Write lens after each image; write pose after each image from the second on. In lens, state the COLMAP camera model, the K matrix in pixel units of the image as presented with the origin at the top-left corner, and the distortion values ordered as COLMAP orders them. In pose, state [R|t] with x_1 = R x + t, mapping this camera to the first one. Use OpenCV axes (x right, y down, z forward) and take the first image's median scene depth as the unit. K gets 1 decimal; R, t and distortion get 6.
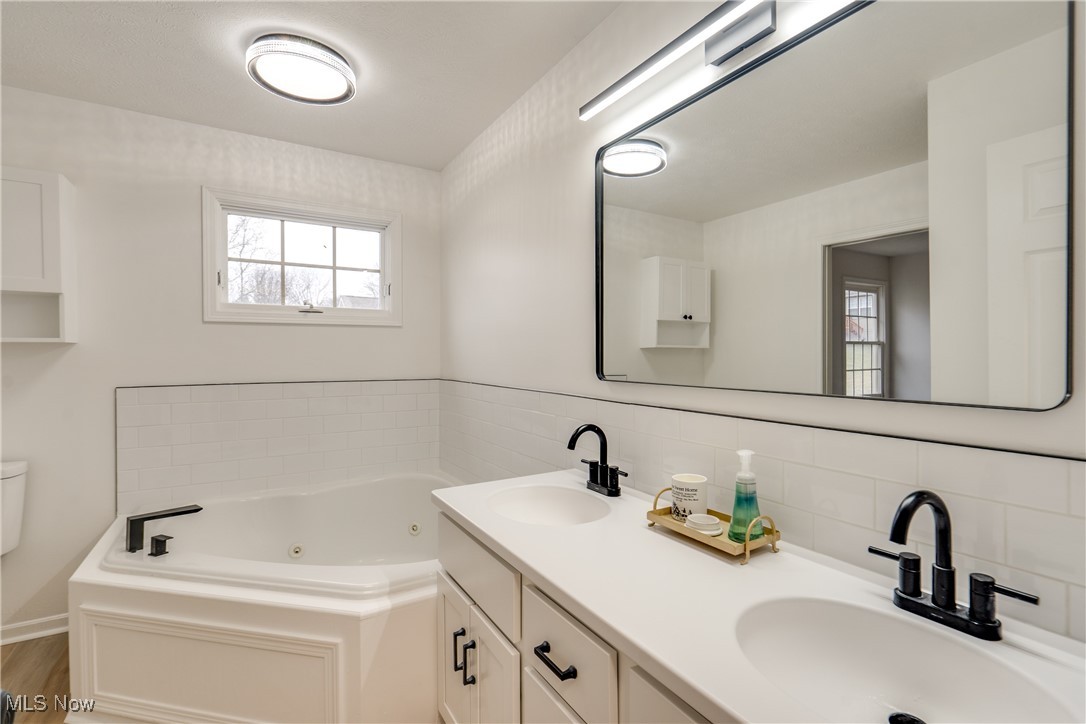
lens RADIAL K [[502.7, 0, 546.6], [0, 502.7, 360.2], [0, 0, 1]] dist [-0.000476, -0.000105]
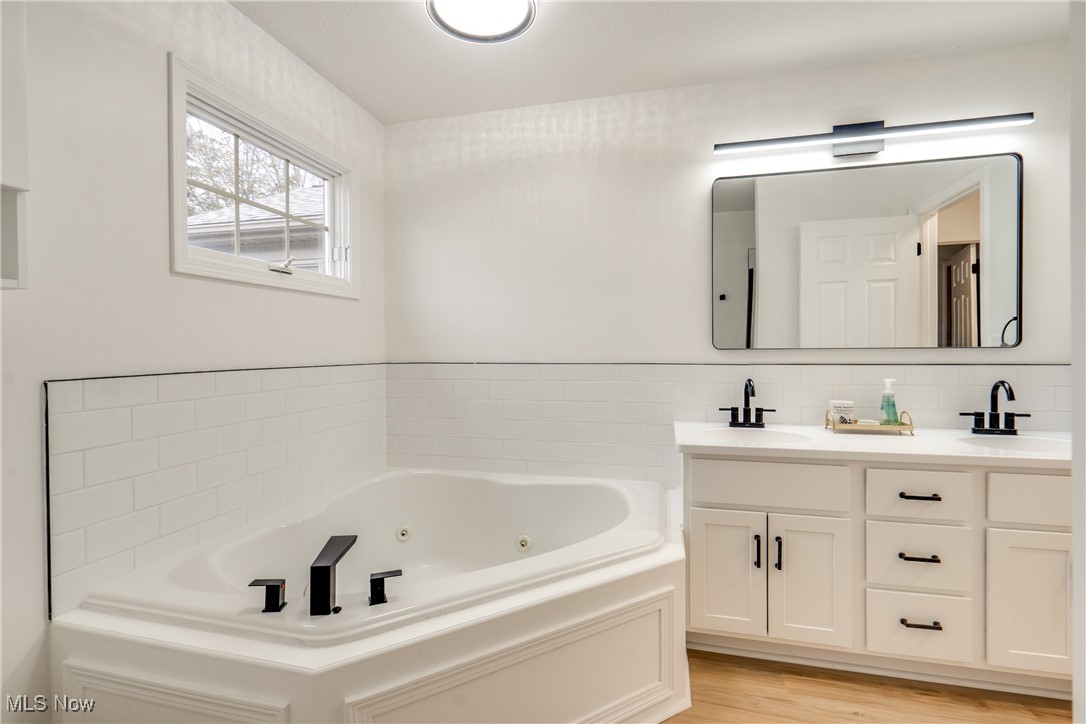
lens RADIAL K [[502.7, 0, 541.7], [0, 502.7, 354.1], [0, 0, 1]] dist [-0.000476, -0.000105]
pose [[0.724213, -0.010972, 0.689489, -0.820172], [0.013034, 0.999913, 0.002220, 0.031105], [-0.689453, 0.007379, 0.724293, 0.246688]]
